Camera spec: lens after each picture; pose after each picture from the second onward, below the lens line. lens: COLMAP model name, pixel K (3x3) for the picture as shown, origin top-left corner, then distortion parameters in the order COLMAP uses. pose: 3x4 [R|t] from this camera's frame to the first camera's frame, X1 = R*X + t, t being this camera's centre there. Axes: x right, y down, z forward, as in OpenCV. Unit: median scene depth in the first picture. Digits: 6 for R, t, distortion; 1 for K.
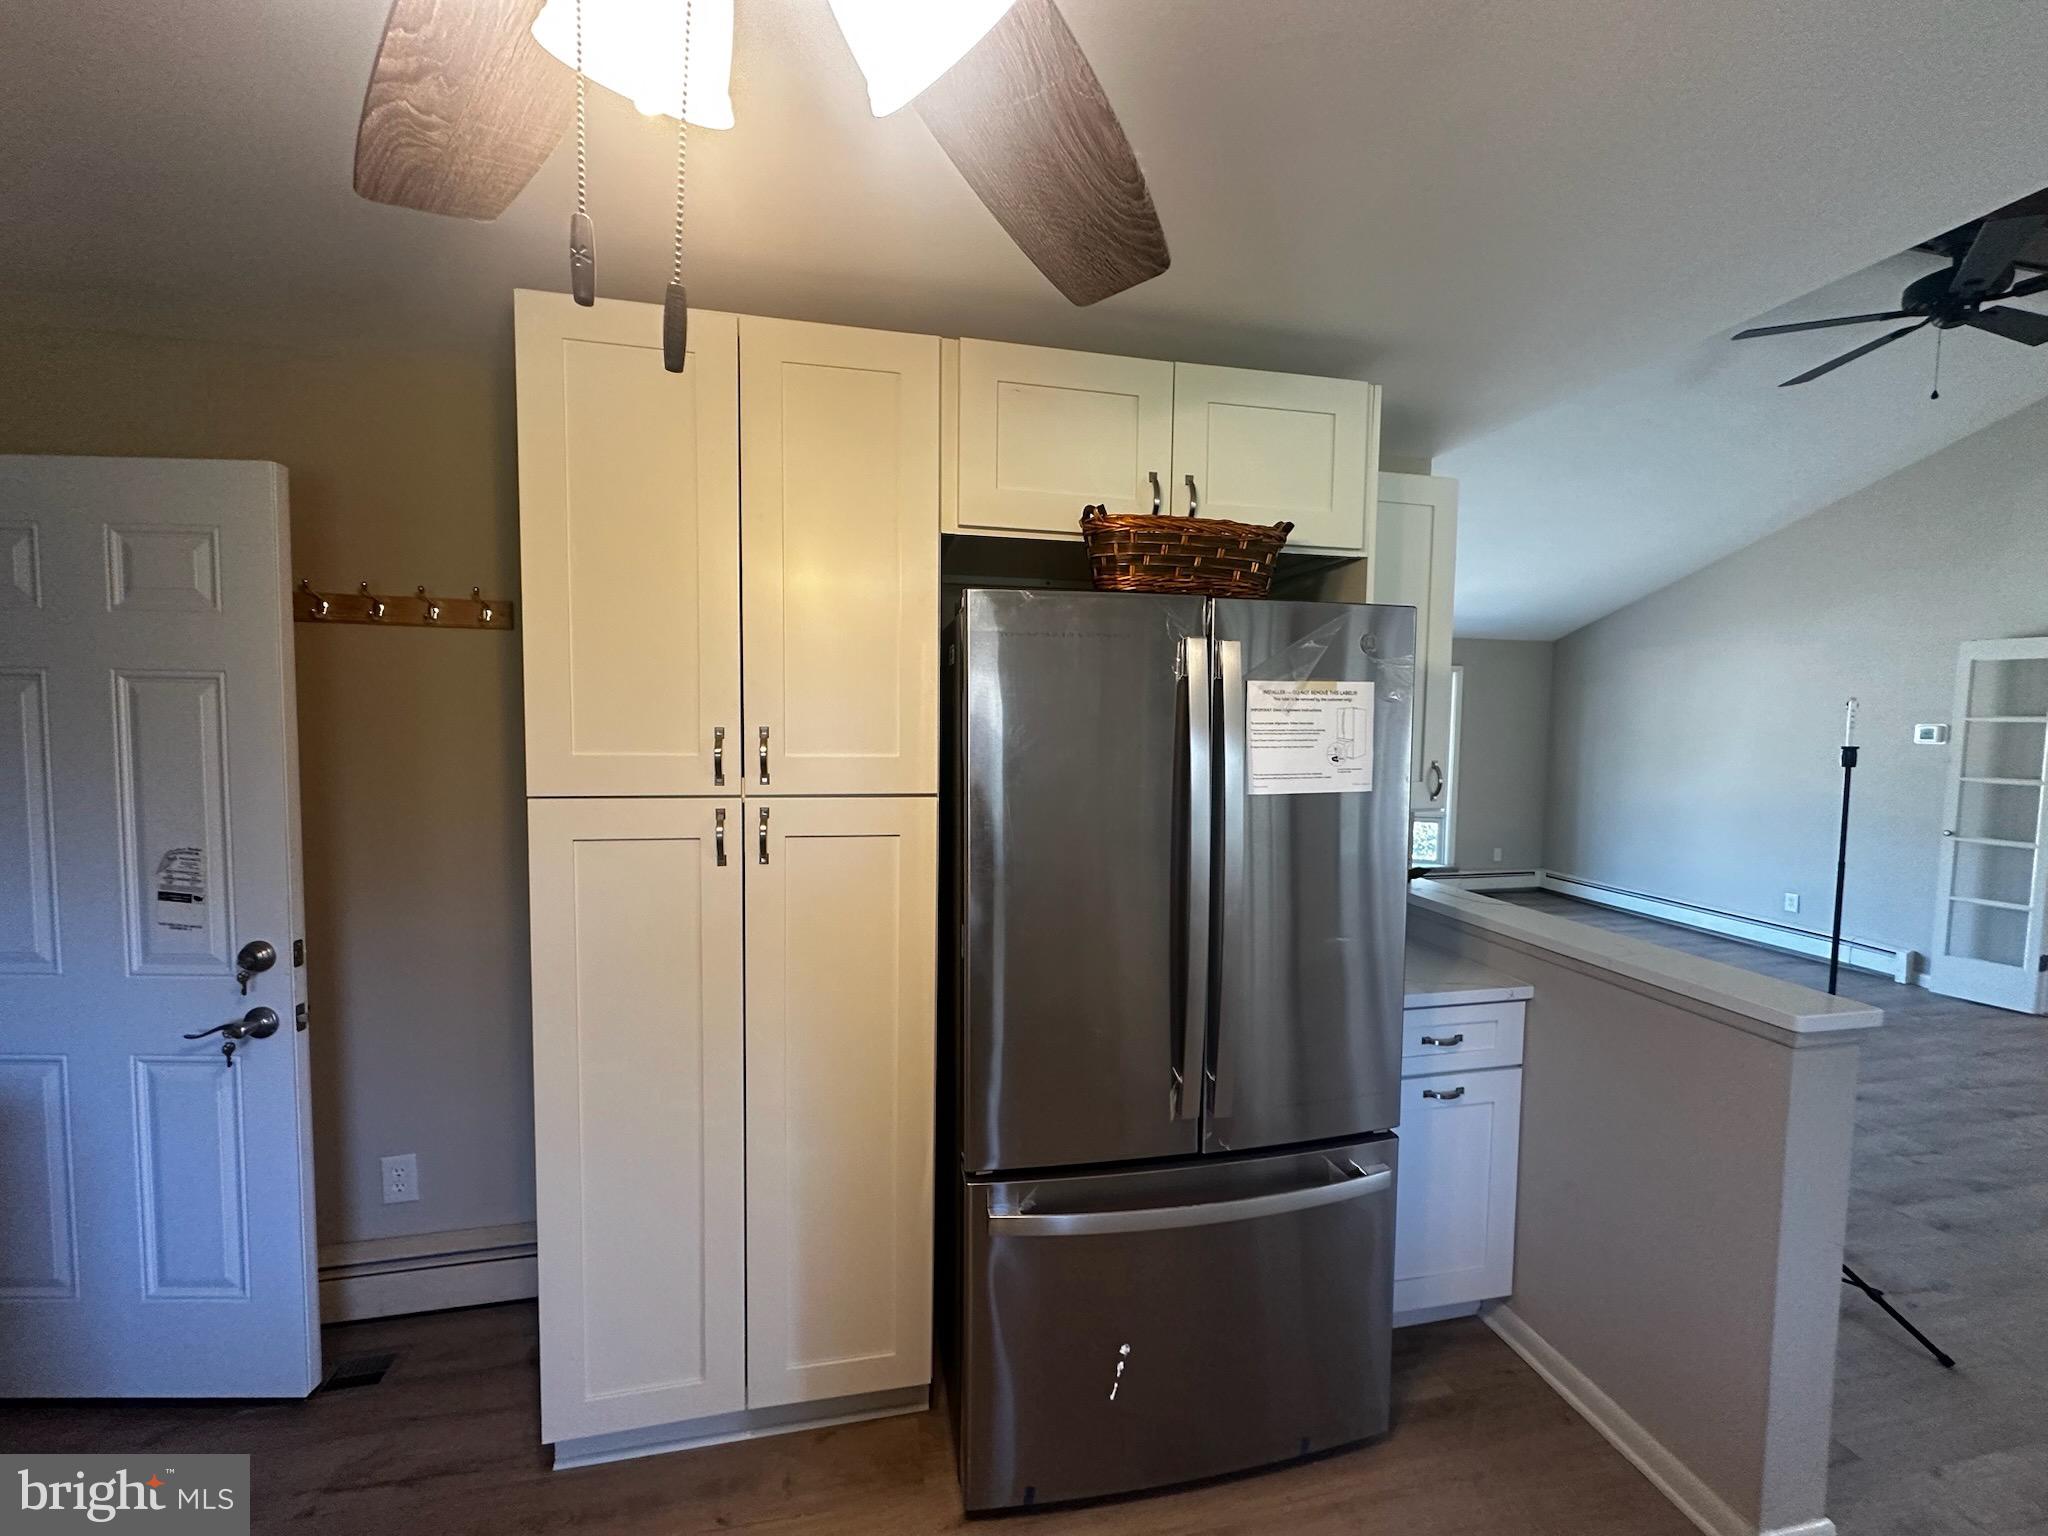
lens RADIAL K [[809.2, 0, 1023.6], [0, 809.2, 771.2], [0, 0, 1]] dist [0.000202, 0.000261]
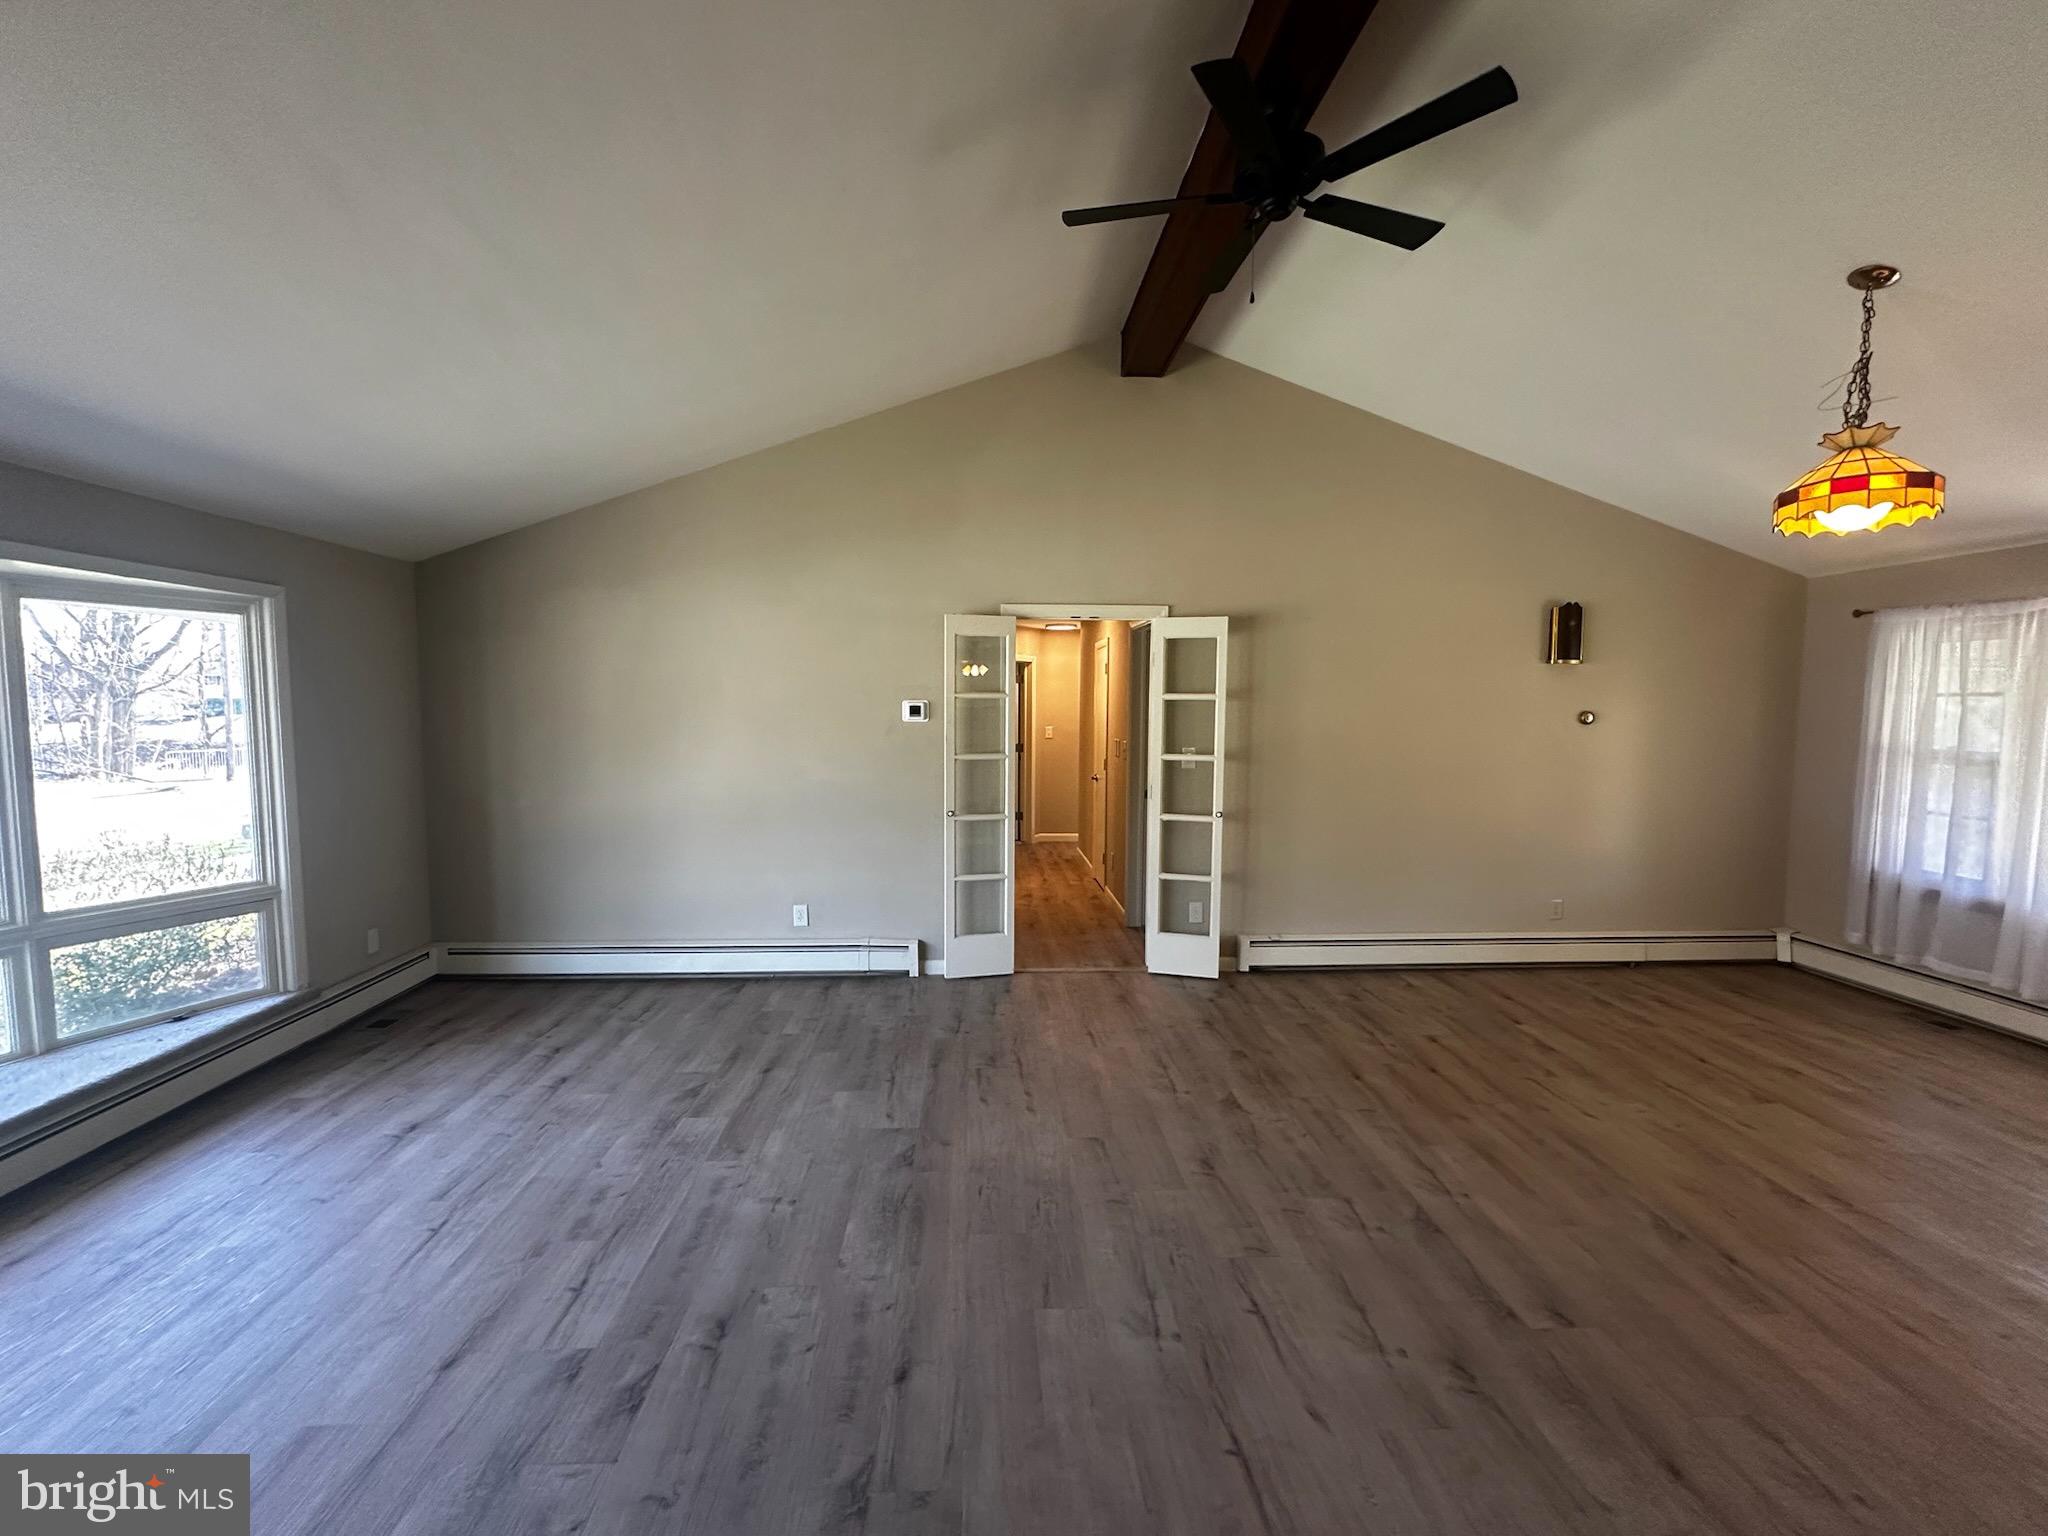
lens RADIAL K [[892.6, 0, 1012.5], [0, 892.6, 773.8], [0, 0, 1]] dist [-0.003162, 0.001219]
pose [[0.162863, -0.086635, 0.982838, 0.113521], [0.061626, 0.995086, 0.077503, -0.048741], [-0.984722, 0.047946, 0.167402, 0.750274]]
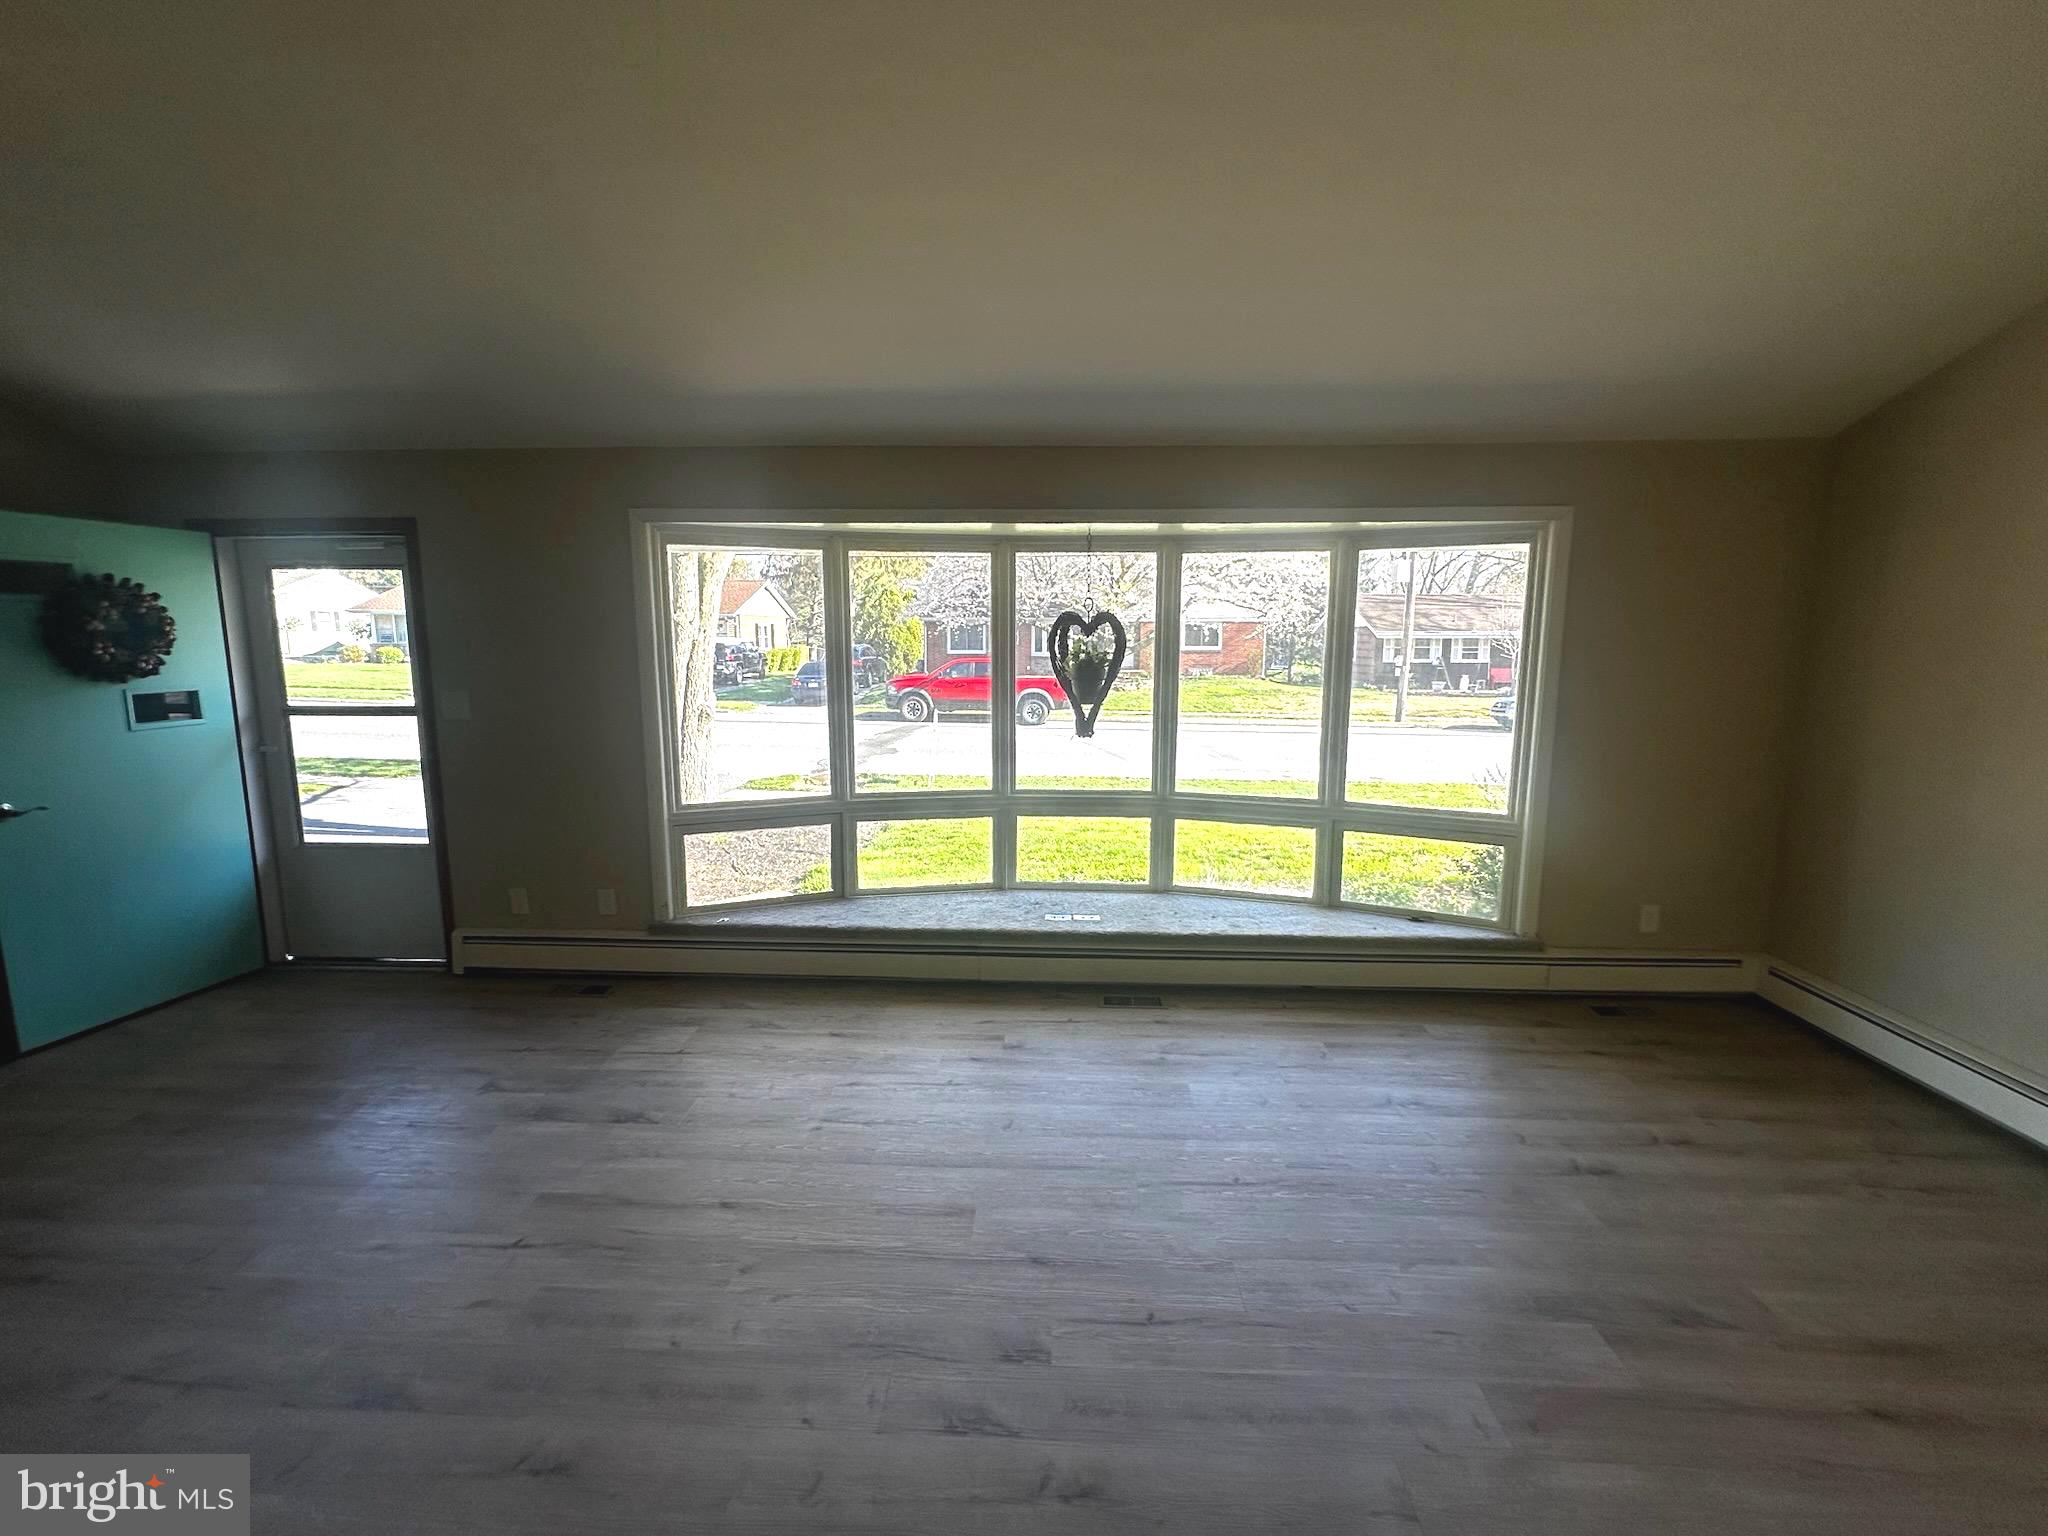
lens RADIAL K [[891.0, 0, 1028.1], [0, 891.0, 766.5], [0, 0, 1]] dist [0.000129, 0.000034]
pose [[0.966286, 0.023186, -0.256423, 0.597565], [-0.004242, 0.997236, 0.074182, -0.032891], [0.257435, -0.070593, 0.963714, 0.678706]]
